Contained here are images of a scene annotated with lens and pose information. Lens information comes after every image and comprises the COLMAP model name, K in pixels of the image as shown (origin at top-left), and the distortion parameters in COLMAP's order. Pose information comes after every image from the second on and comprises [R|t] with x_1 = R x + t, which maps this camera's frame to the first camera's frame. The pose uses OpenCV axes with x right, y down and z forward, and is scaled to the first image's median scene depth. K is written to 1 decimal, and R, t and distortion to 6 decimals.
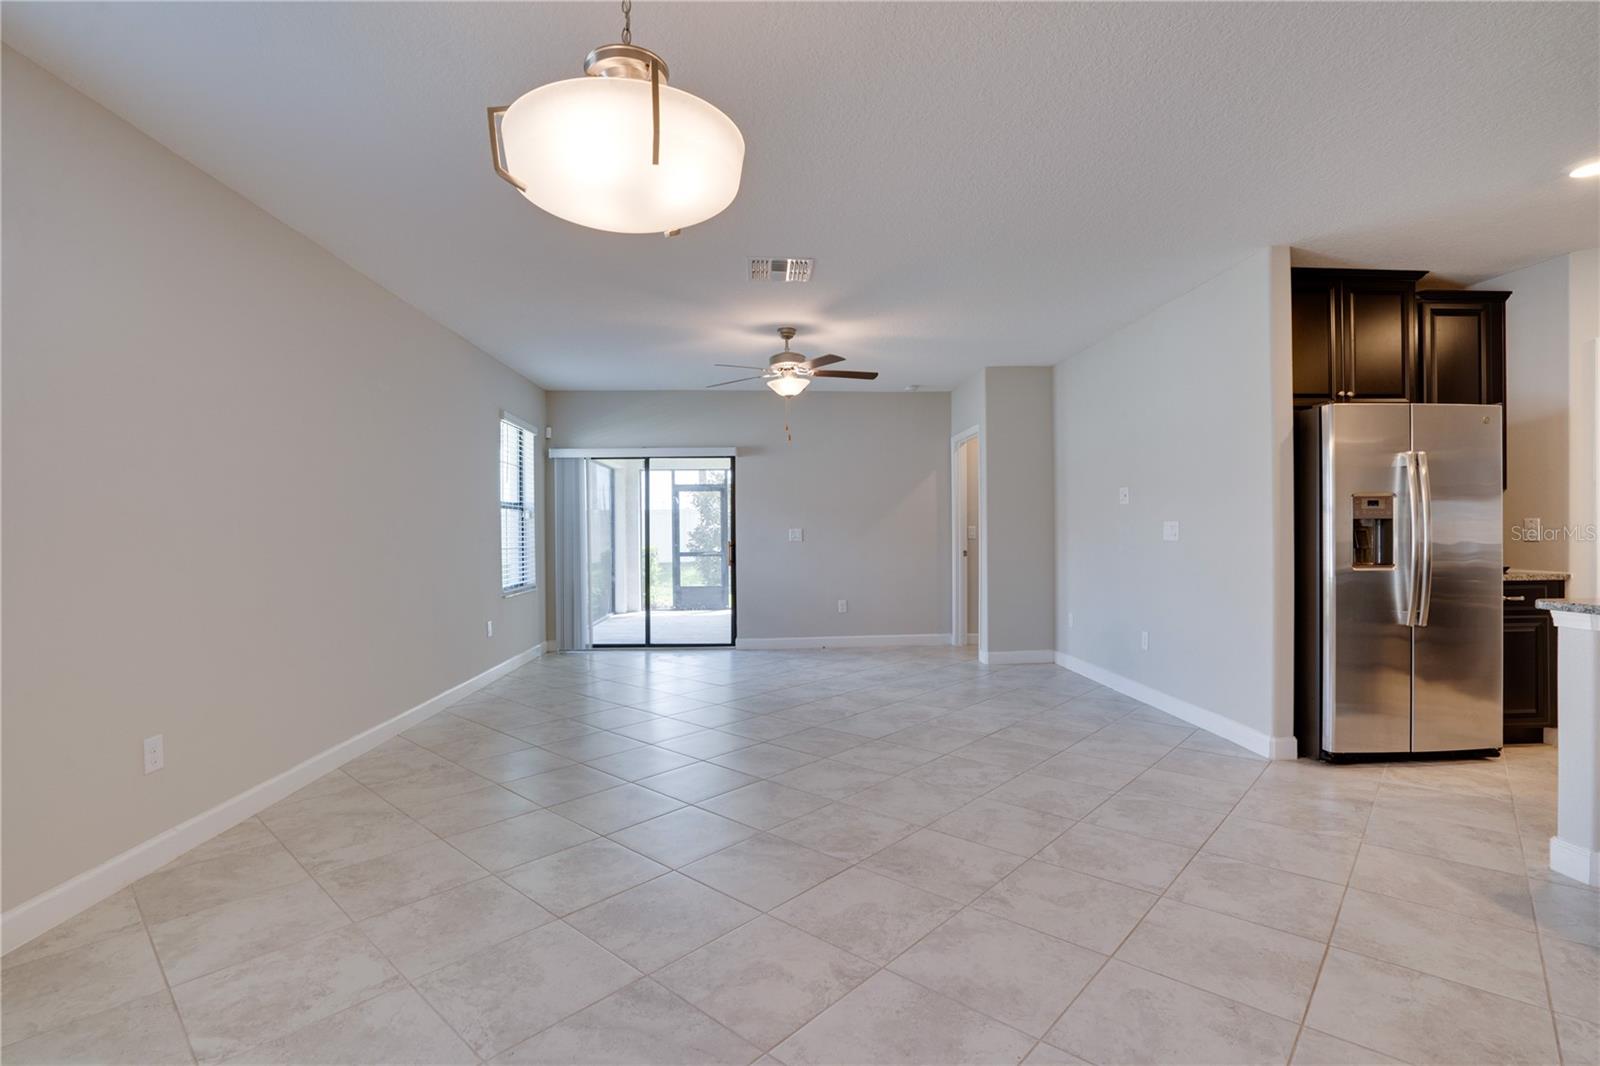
lens RADIAL K [[738.7, 0, 789.6], [0, 738.7, 533.2], [0, 0, 1]] dist [-0.061295, 0.025112]
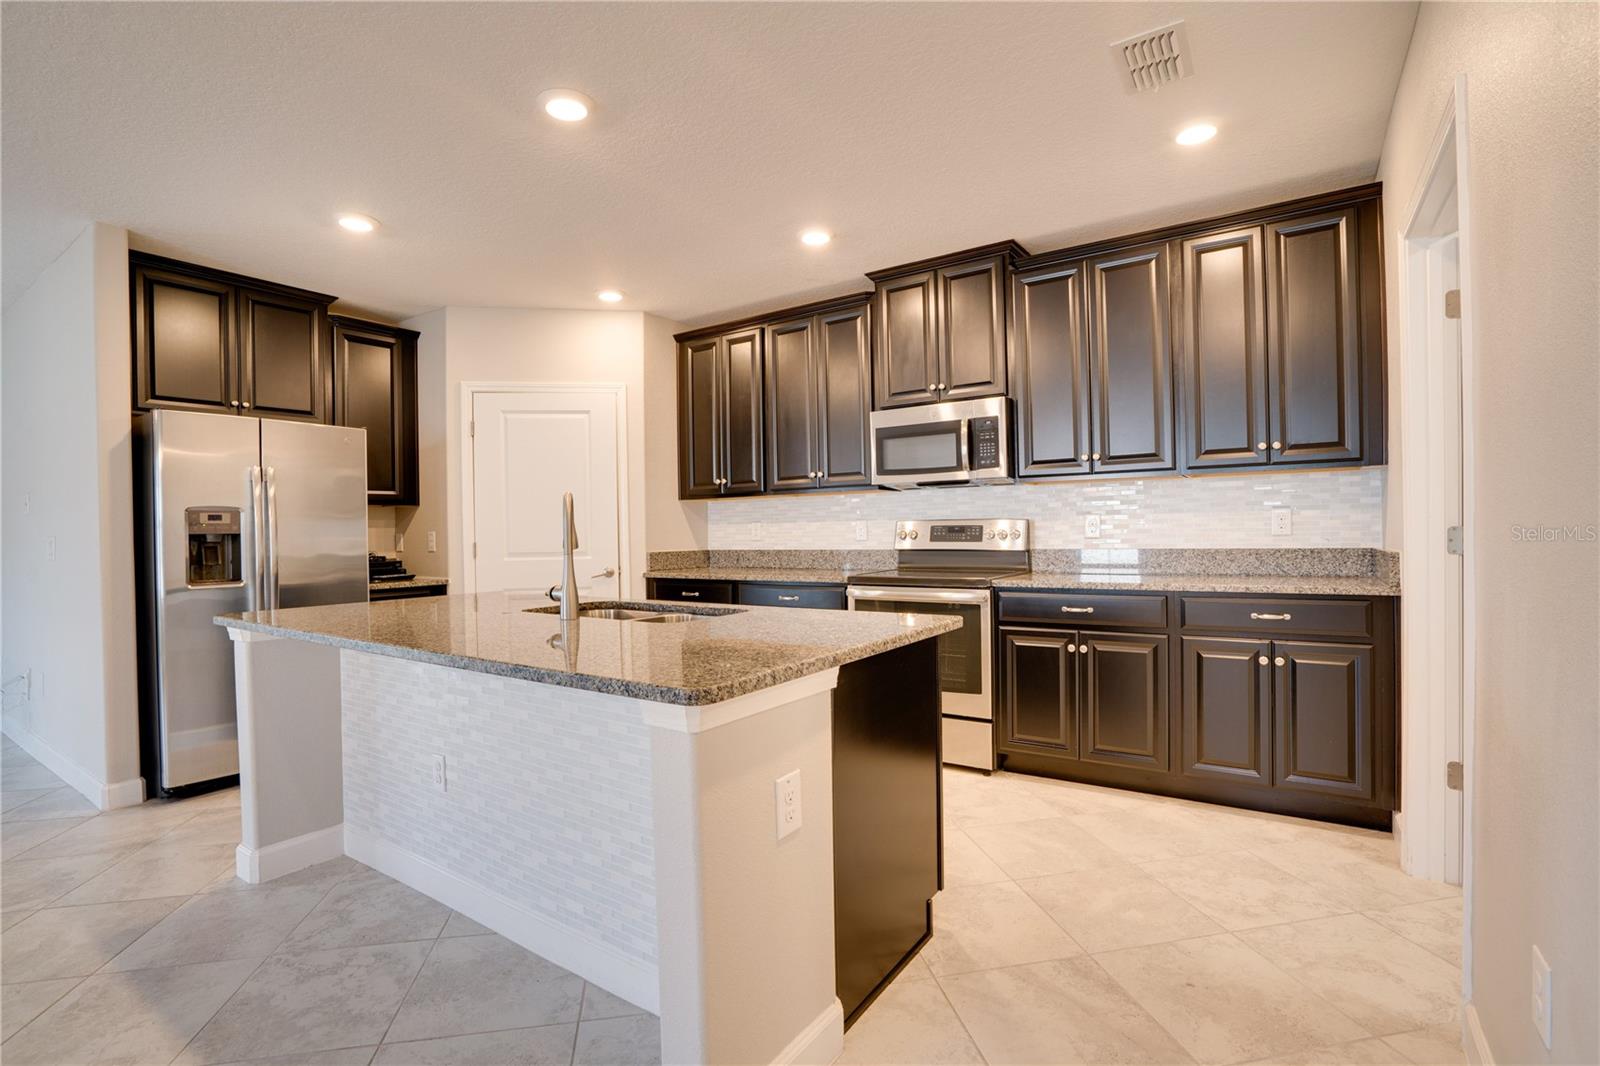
lens RADIAL K [[717.0, 0, 813.7], [0, 717.0, 532.4], [0, 0, 1]] dist [-0.032157, 0.007606]
pose [[0.613149, -0.005920, 0.789945, 0.374430], [0.016510, 0.999850, -0.005322, -0.002470], [-0.789795, 0.016305, 0.613155, -0.140034]]
